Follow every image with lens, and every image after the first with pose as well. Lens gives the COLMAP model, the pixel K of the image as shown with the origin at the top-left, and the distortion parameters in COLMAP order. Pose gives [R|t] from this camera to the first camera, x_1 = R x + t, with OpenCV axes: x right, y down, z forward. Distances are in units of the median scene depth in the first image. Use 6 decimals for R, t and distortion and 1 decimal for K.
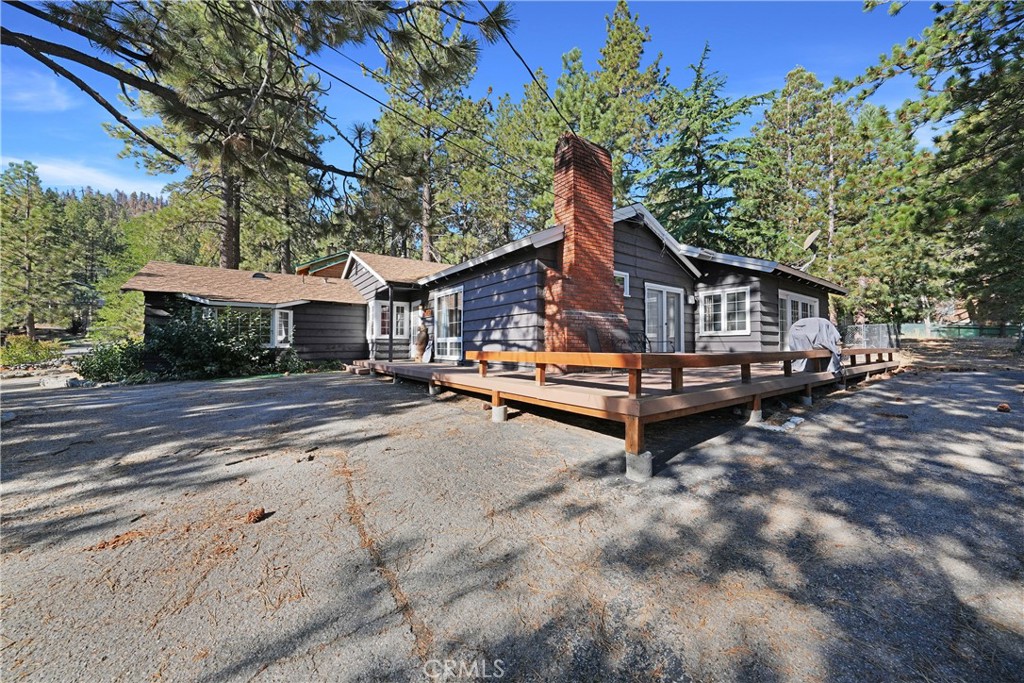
lens RADIAL K [[362.0, 0, 508.6], [0, 362.0, 341.9], [0, 0, 1]] dist [-0.013534, 0.002619]
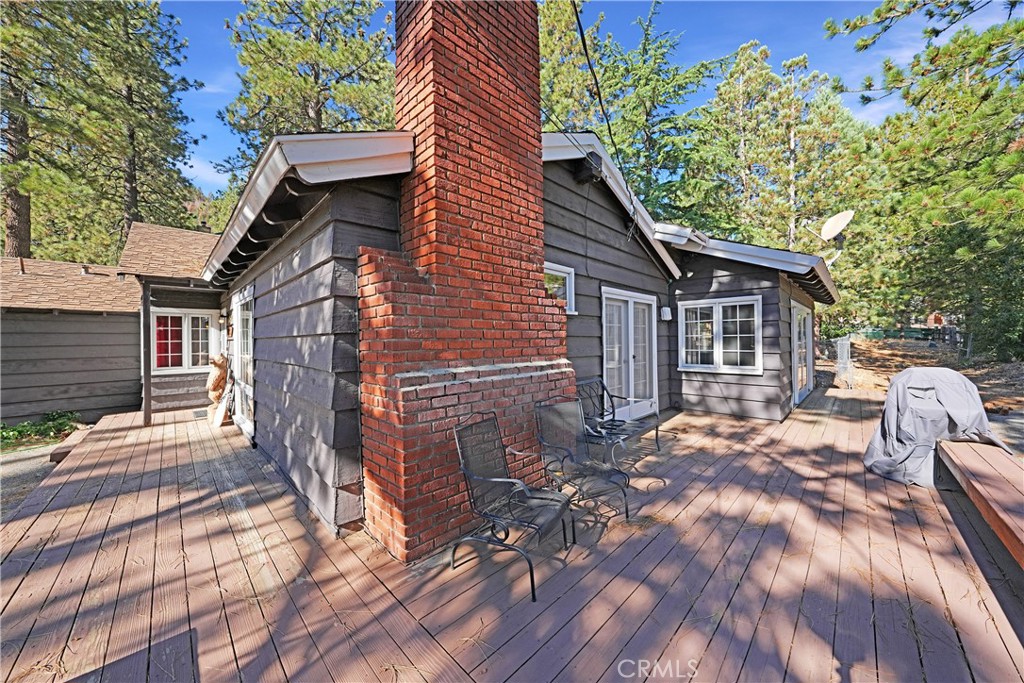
lens RADIAL K [[362.0, 0, 520.8], [0, 362.0, 345.4], [0, 0, 1]] dist [-0.013534, 0.002619]
pose [[0.981034, -0.014278, 0.193307, 0.150015], [0.010028, 0.999686, 0.022946, -0.090185], [-0.193574, -0.020572, 0.980870, 0.487796]]
